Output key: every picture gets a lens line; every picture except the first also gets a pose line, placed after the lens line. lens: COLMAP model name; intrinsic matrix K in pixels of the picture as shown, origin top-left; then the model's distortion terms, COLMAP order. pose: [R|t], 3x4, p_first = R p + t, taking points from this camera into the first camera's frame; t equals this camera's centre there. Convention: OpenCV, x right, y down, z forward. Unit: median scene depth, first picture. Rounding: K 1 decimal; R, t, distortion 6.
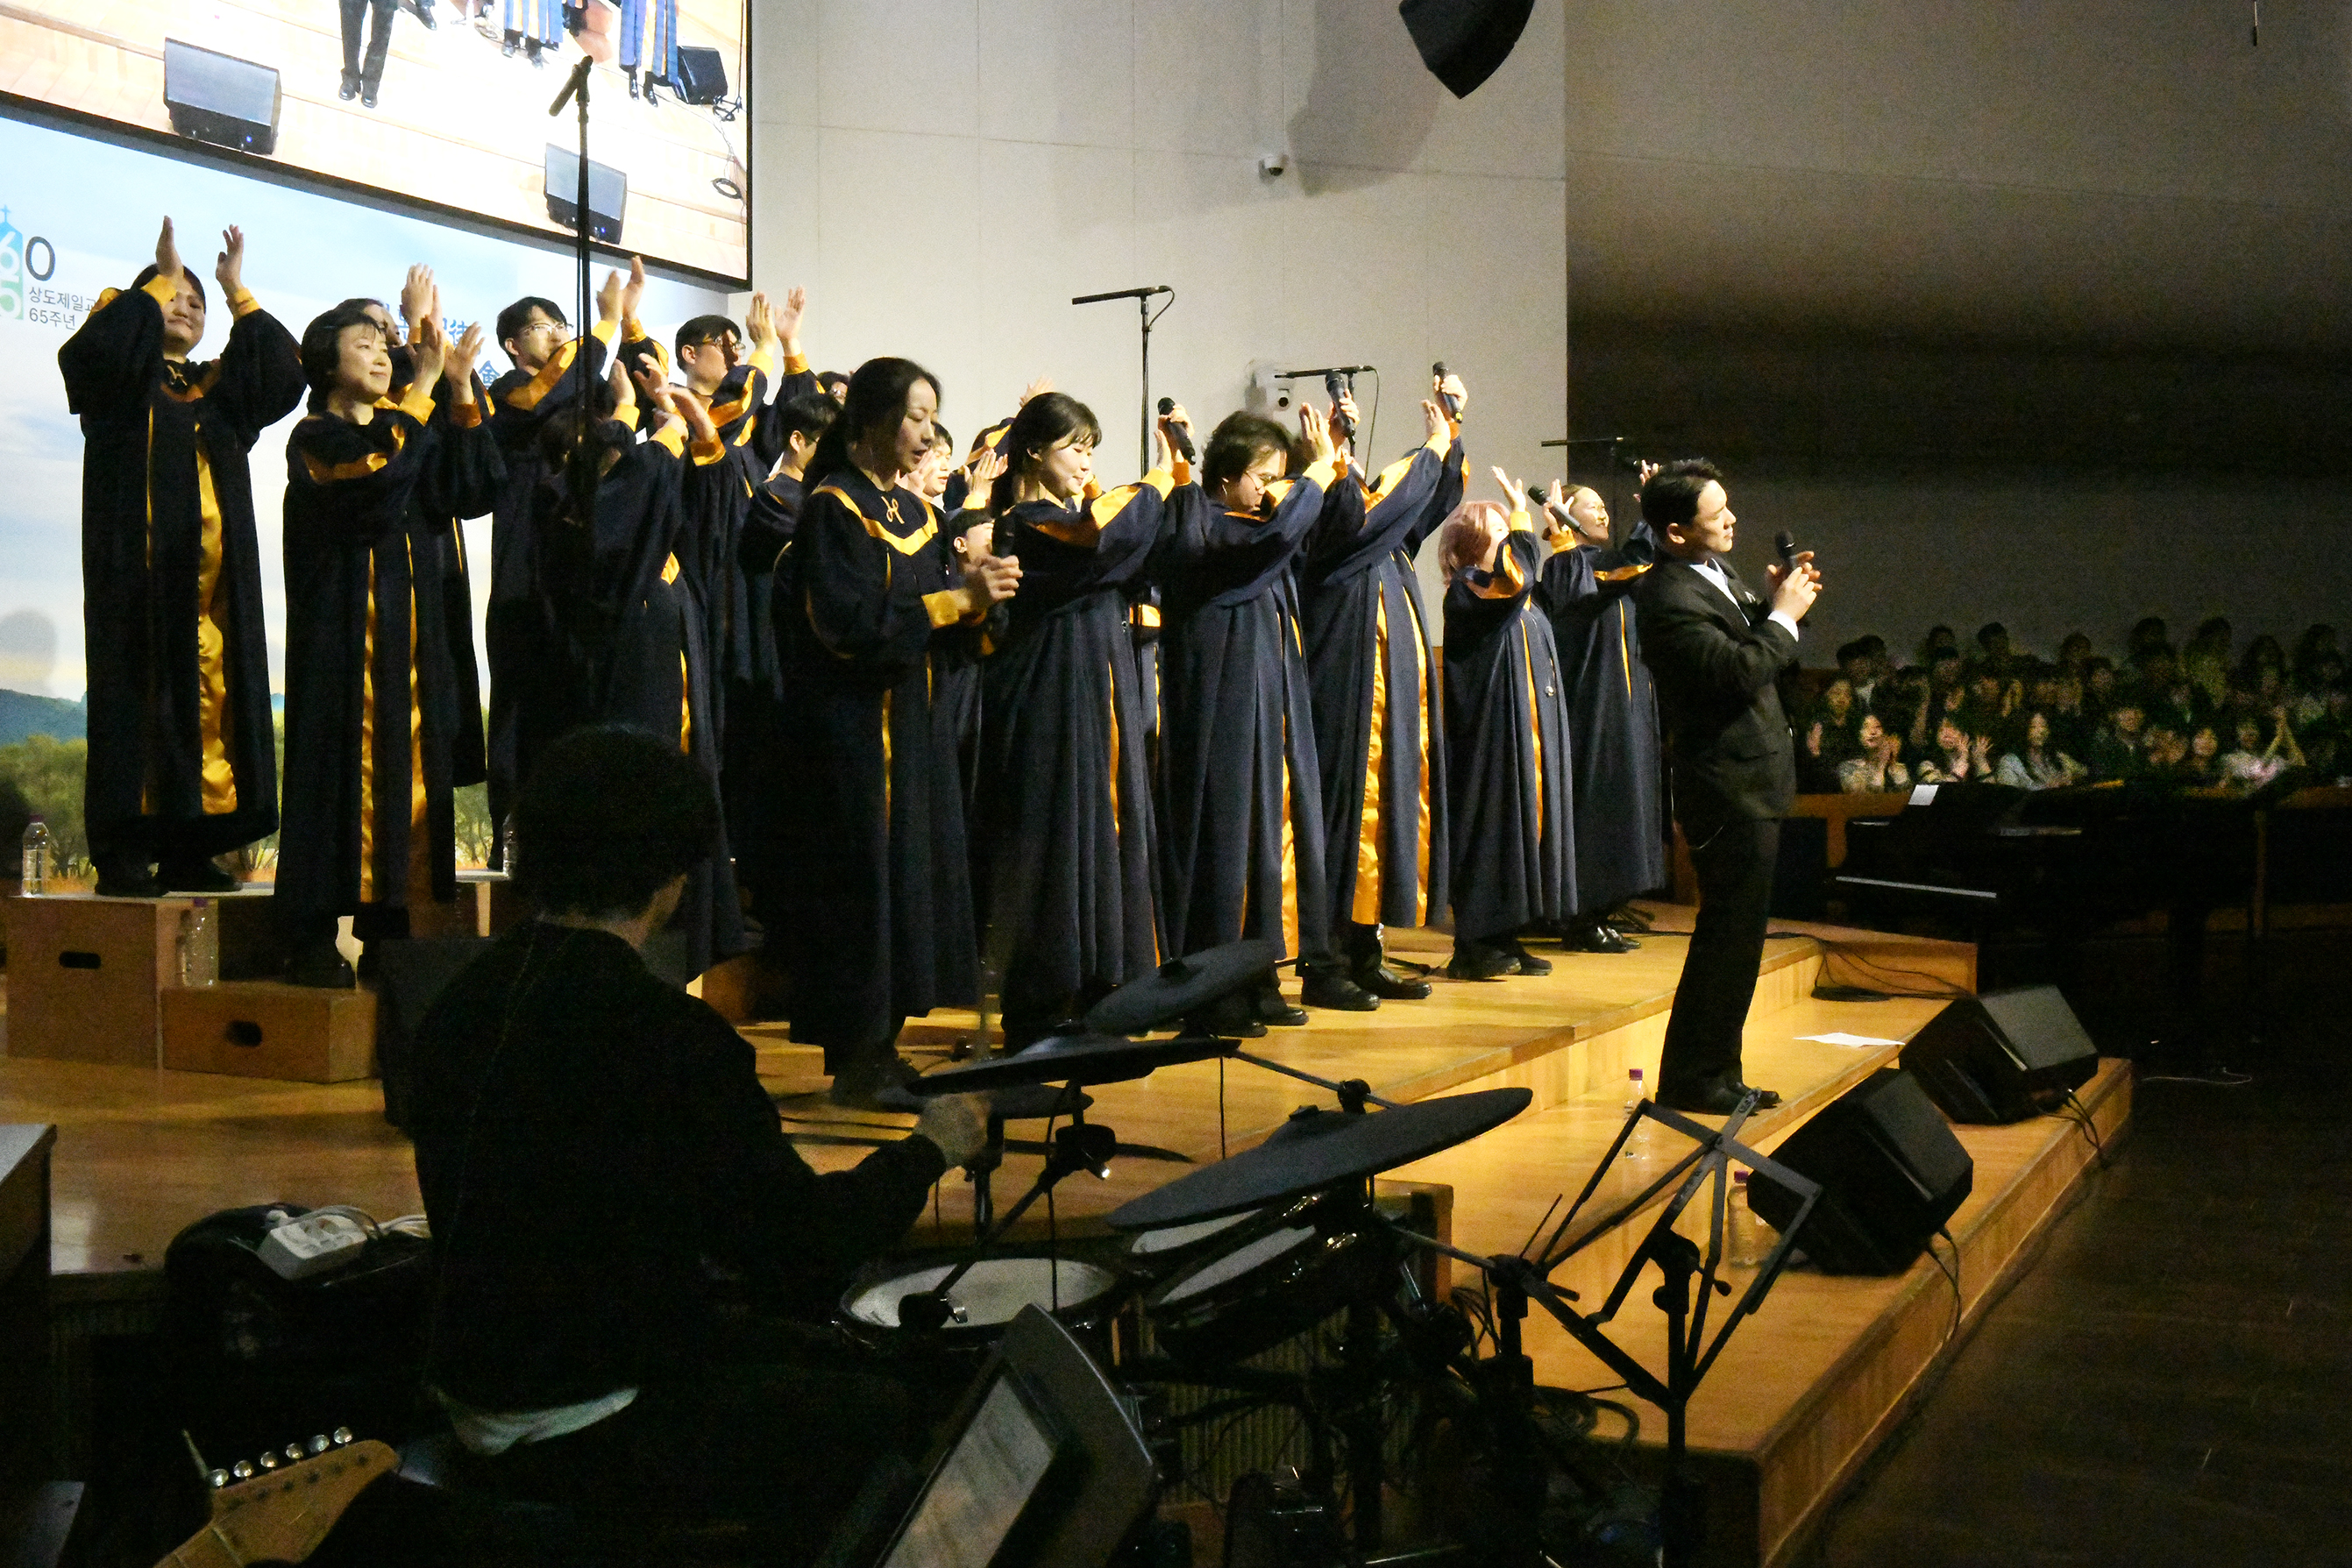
lens RADIAL K [[2458.2, 0, 1176.0], [0, 2458.2, 784.0], [0, 0, 1]] dist [-0.009359, -0.006042]
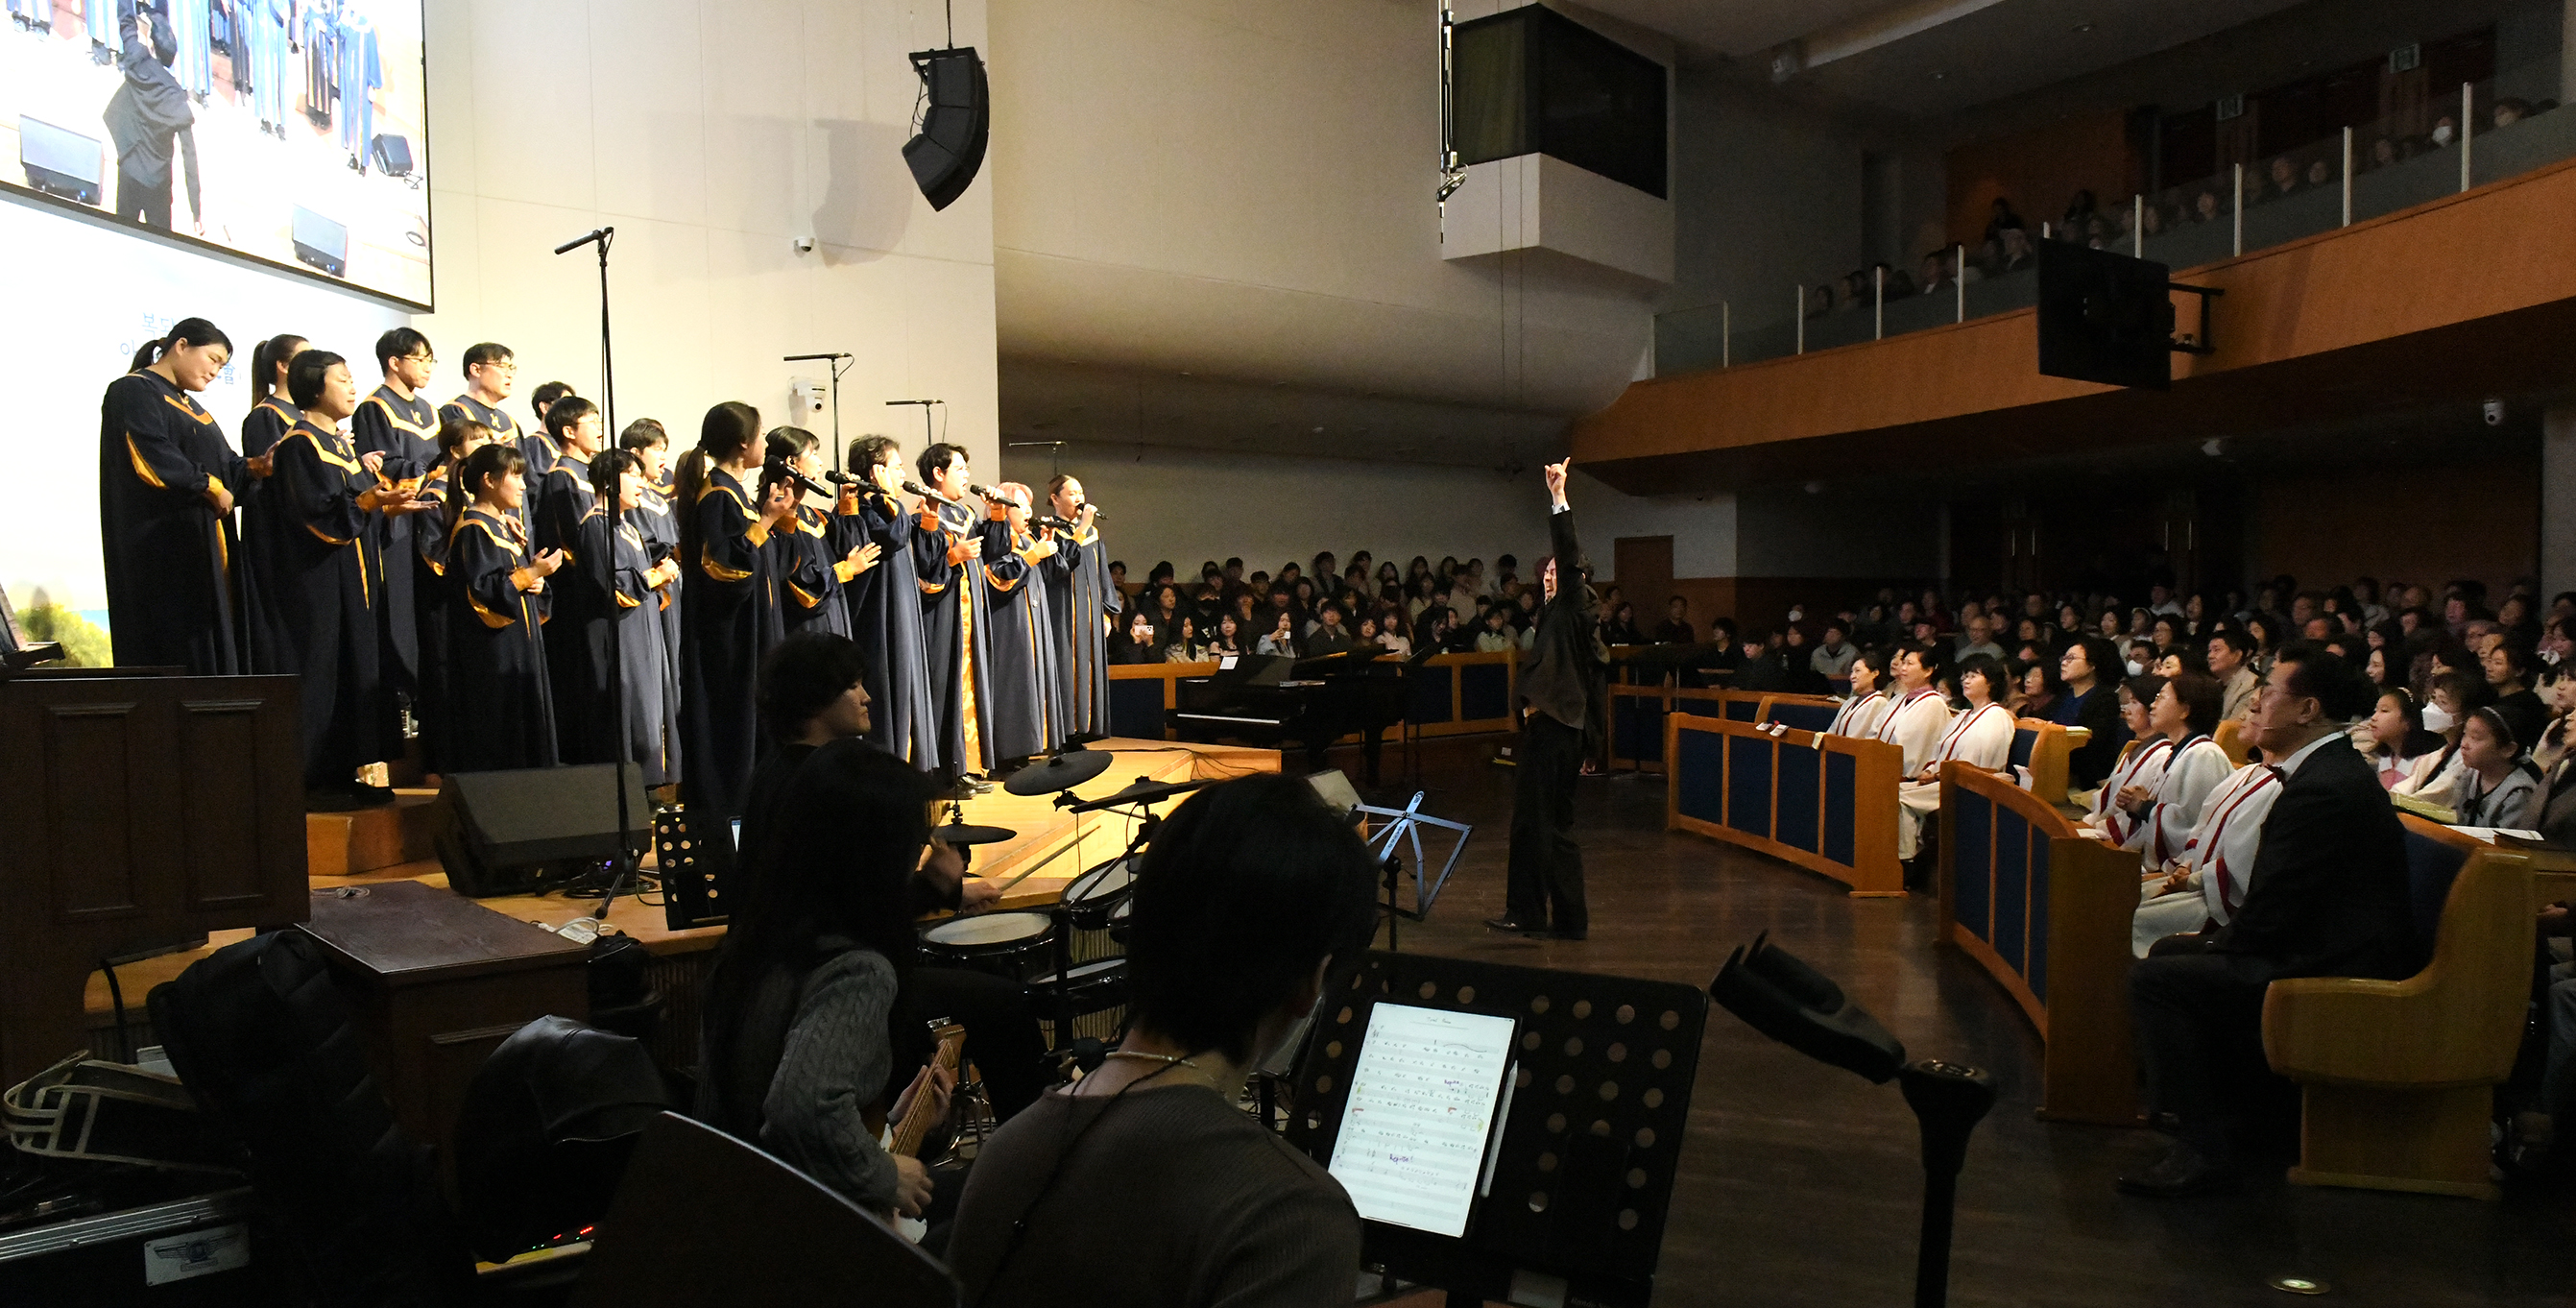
lens RADIAL K [[1752.5, 0, 1289.4], [0, 1752.5, 735.8], [0, 0, 1]] dist [-0.023014, -0.001818]
pose [[0.925224, -0.032118, 0.378060, -0.106053], [0.015139, 0.998742, 0.047798, -0.002513], [-0.379119, -0.038500, 0.924547, -0.102536]]
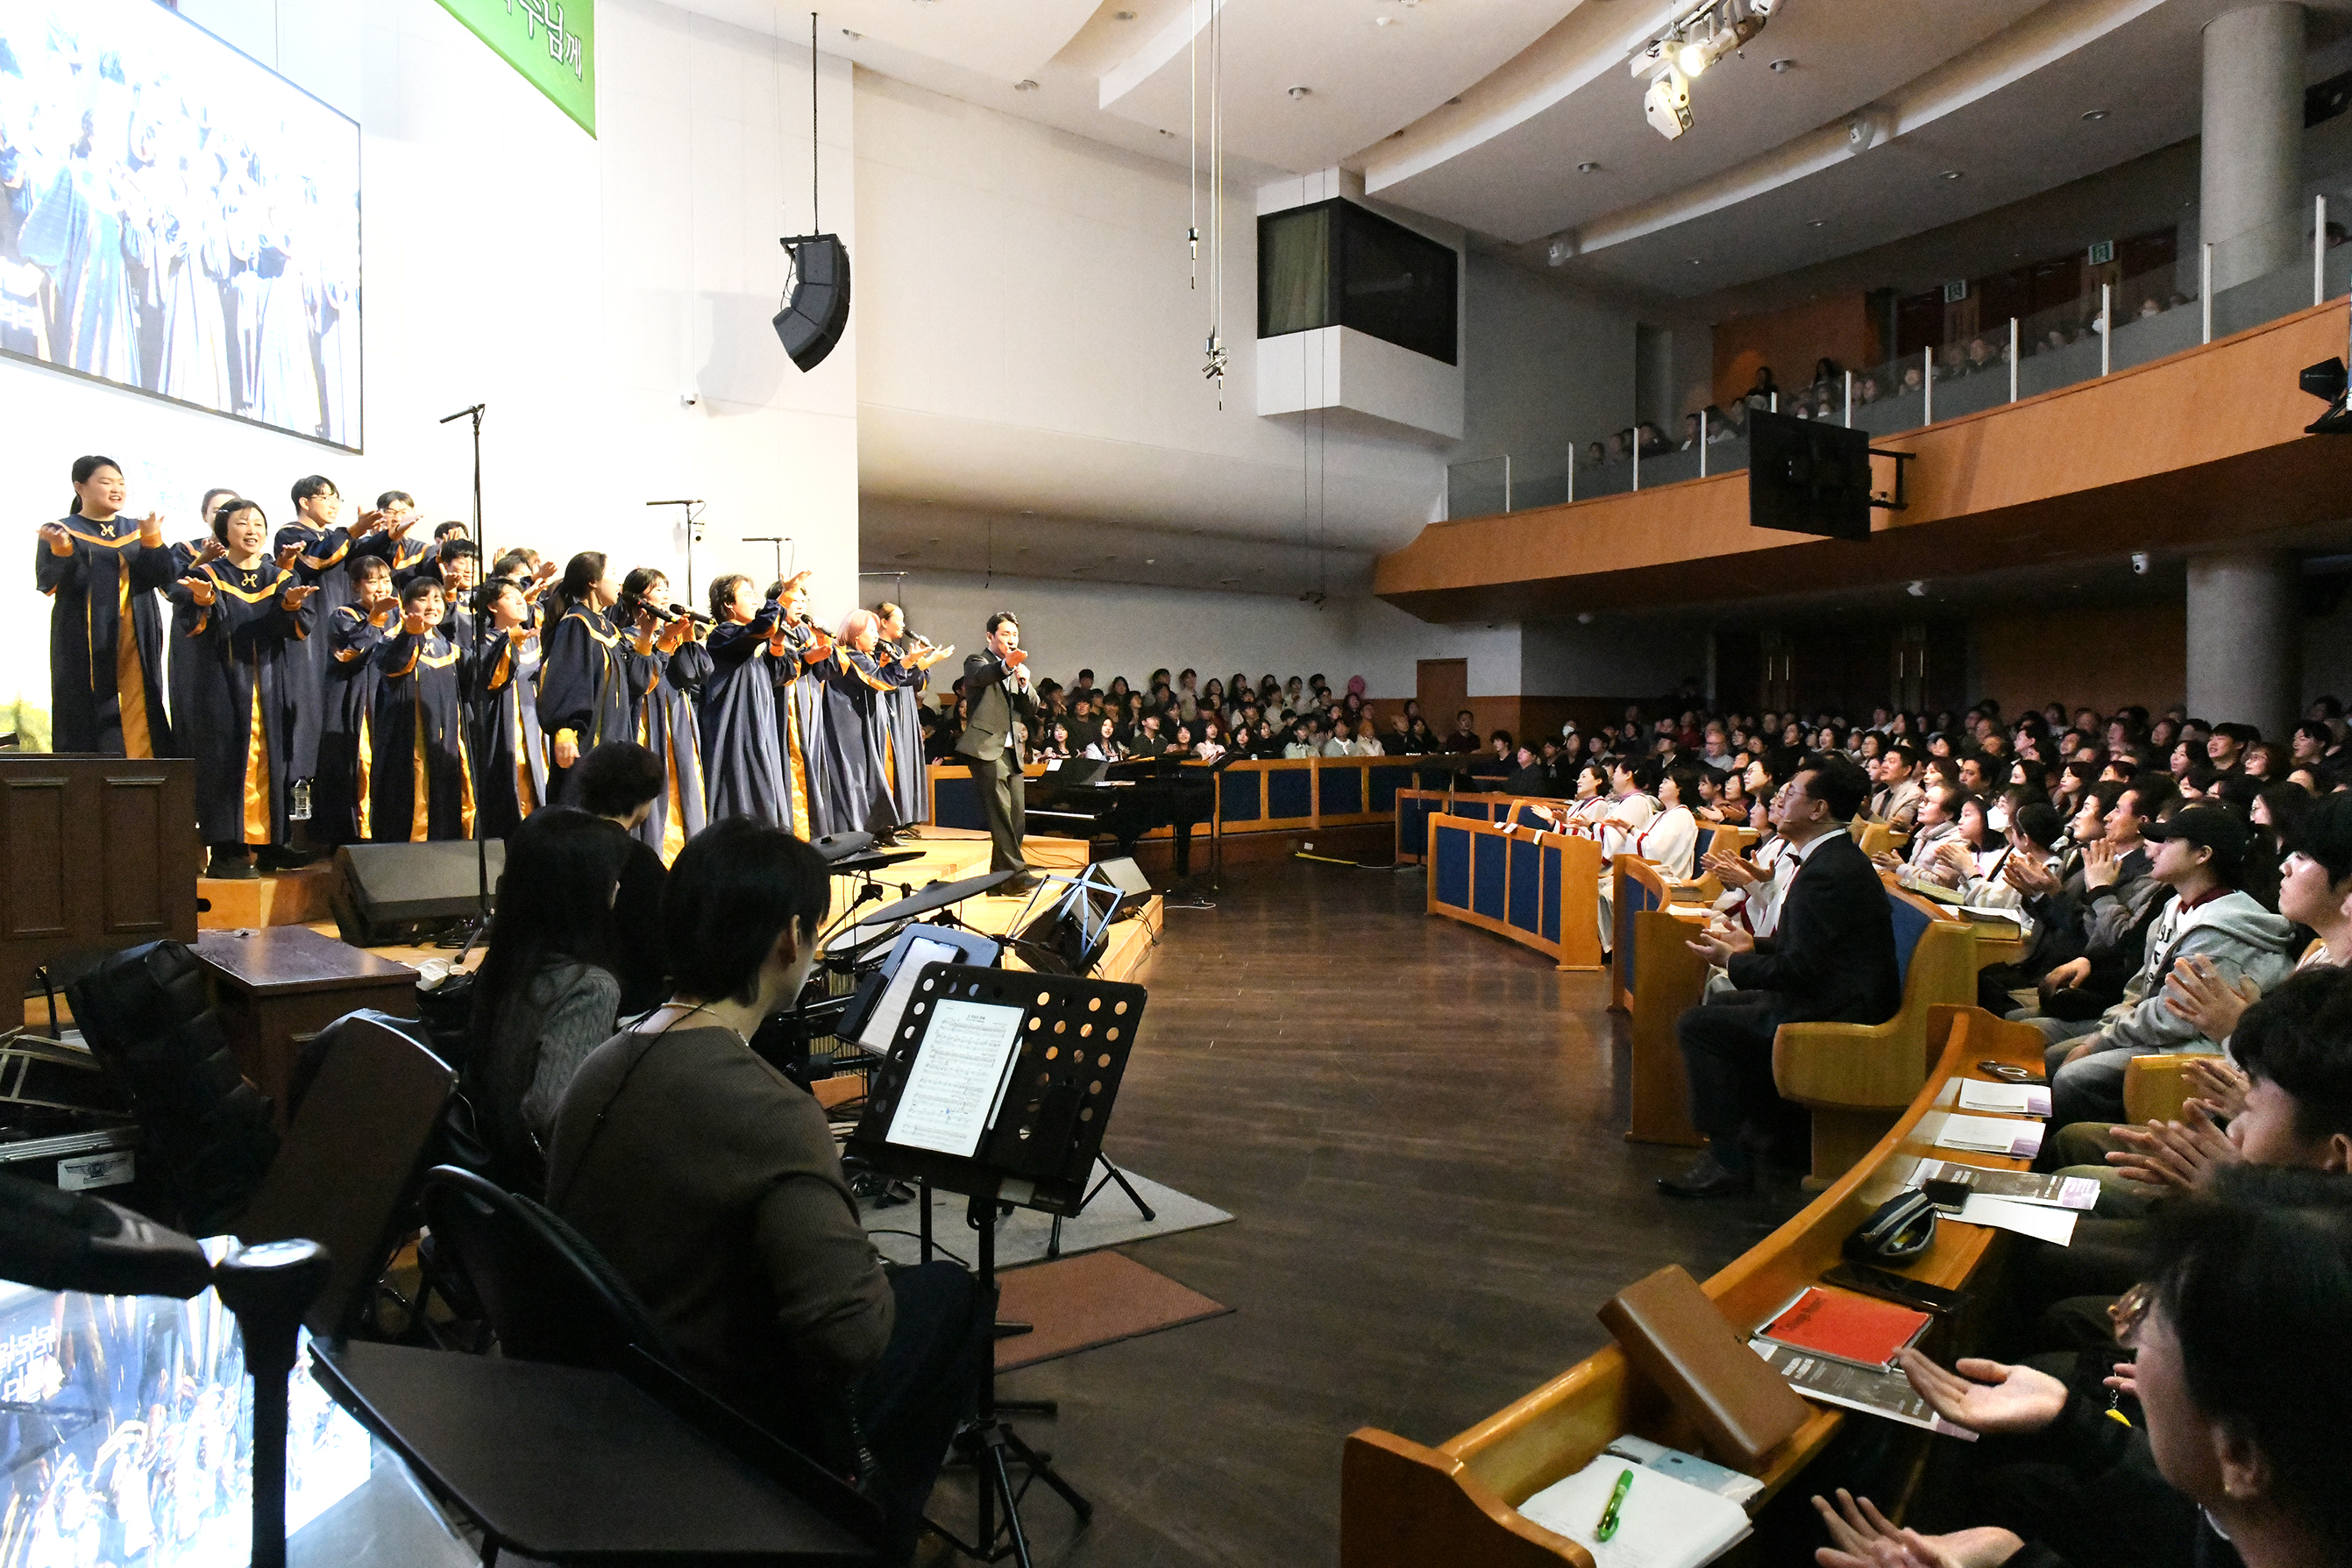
lens RADIAL K [[1596.9, 0, 1176.0], [0, 1596.9, 784.0], [0, 0, 1]] dist [-0.022705, 0.001152]
pose [[0.921660, -0.008503, 0.387906, -0.087431], [0.002258, 0.999860, 0.016553, -0.001300], [-0.387993, -0.014380, 0.921550, -0.170777]]
